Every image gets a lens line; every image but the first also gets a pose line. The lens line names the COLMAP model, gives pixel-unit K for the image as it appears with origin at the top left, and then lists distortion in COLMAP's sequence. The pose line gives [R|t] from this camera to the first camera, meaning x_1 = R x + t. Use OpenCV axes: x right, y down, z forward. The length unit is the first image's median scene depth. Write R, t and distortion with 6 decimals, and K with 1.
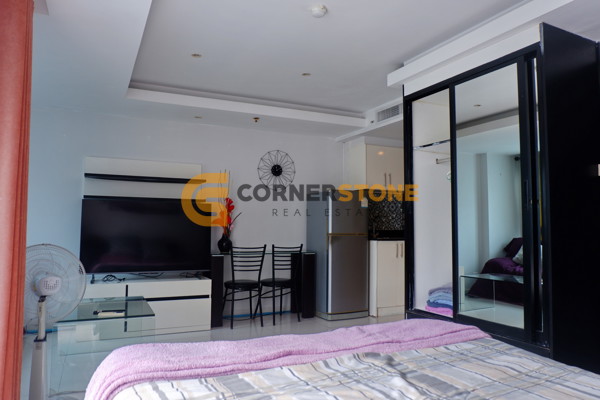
lens RADIAL K [[435.8, 0, 304.6], [0, 435.8, 201.7], [0, 0, 1]] dist [-0.030509, 0.020032]
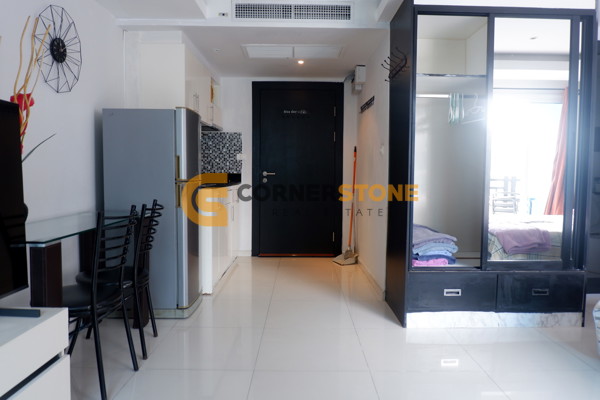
lens RADIAL K [[422.2, 0, 306.5], [0, 422.2, 200.1], [0, 0, 1]] dist [-0.032129, 0.017027]
pose [[0.428493, -0.060809, 0.901497, -0.504398], [-0.057826, 0.993842, 0.094523, 0.043749], [-0.901693, -0.092632, 0.422338, 0.744717]]
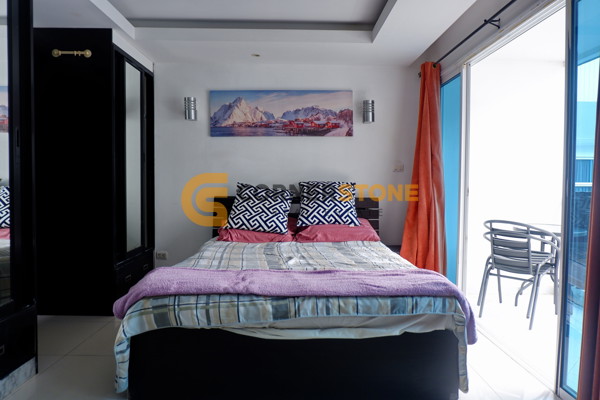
lens RADIAL K [[422.2, 0, 302.2], [0, 422.2, 198.1], [0, 0, 1]] dist [-0.032129, 0.017027]
pose [[-0.906626, -0.038151, 0.420207, -0.236040], [-0.046949, 0.998841, -0.010609, 0.045791], [-0.419315, -0.029347, -0.907366, 0.976457]]
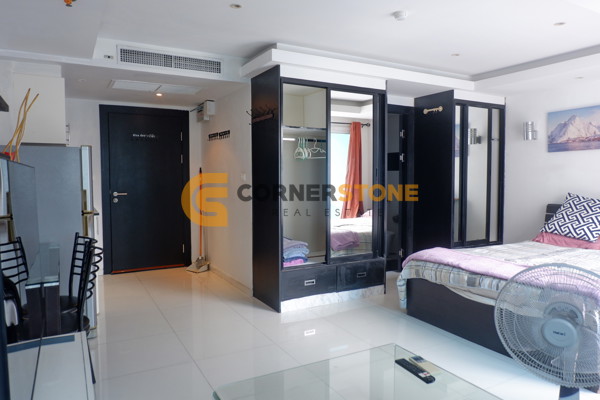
lens RADIAL K [[422.2, 0, 300.9], [0, 422.2, 204.3], [0, 0, 1]] dist [-0.032129, 0.017027]
pose [[-0.051875, -0.075904, 0.995765, -0.753968], [-0.056847, 0.995715, 0.072939, -0.005448], [-0.997034, -0.052823, -0.055968, 0.896965]]
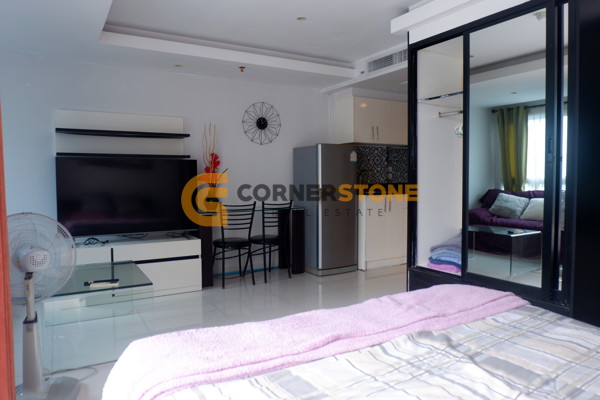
lens RADIAL K [[422.2, 0, 304.8], [0, 422.2, 199.9], [0, 0, 1]] dist [-0.032129, 0.017027]
pose [[0.996267, -0.017401, 0.084548, -0.070196], [0.007825, 0.993643, 0.112301, -0.011554], [-0.085965, -0.111220, 0.990071, 0.076649]]
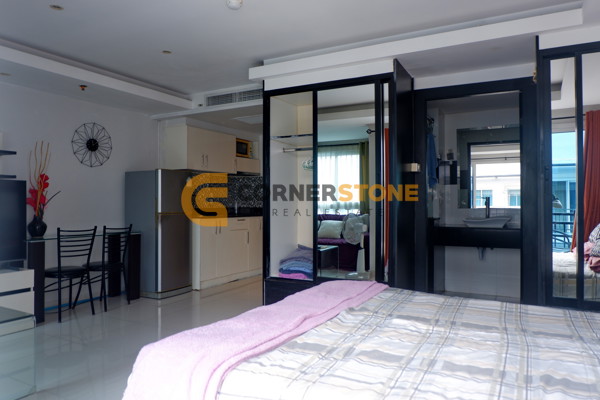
lens RADIAL K [[422.2, 0, 302.9], [0, 422.2, 200.2], [0, 0, 1]] dist [-0.032129, 0.017027]
pose [[0.814761, -0.002704, 0.579790, -0.291510], [-0.027663, 0.998669, 0.043532, -0.008928], [-0.579136, -0.051507, 0.813602, 0.035545]]
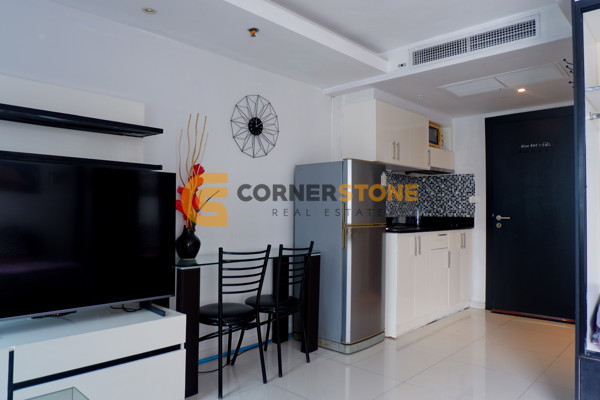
lens RADIAL K [[422.2, 0, 302.3], [0, 422.2, 201.0], [0, 0, 1]] dist [-0.032129, 0.017027]
pose [[0.936276, 0.009988, 0.351122, -0.295833], [-0.023241, 0.999167, 0.033551, 0.021311], [-0.350495, -0.039574, 0.935728, 0.529277]]
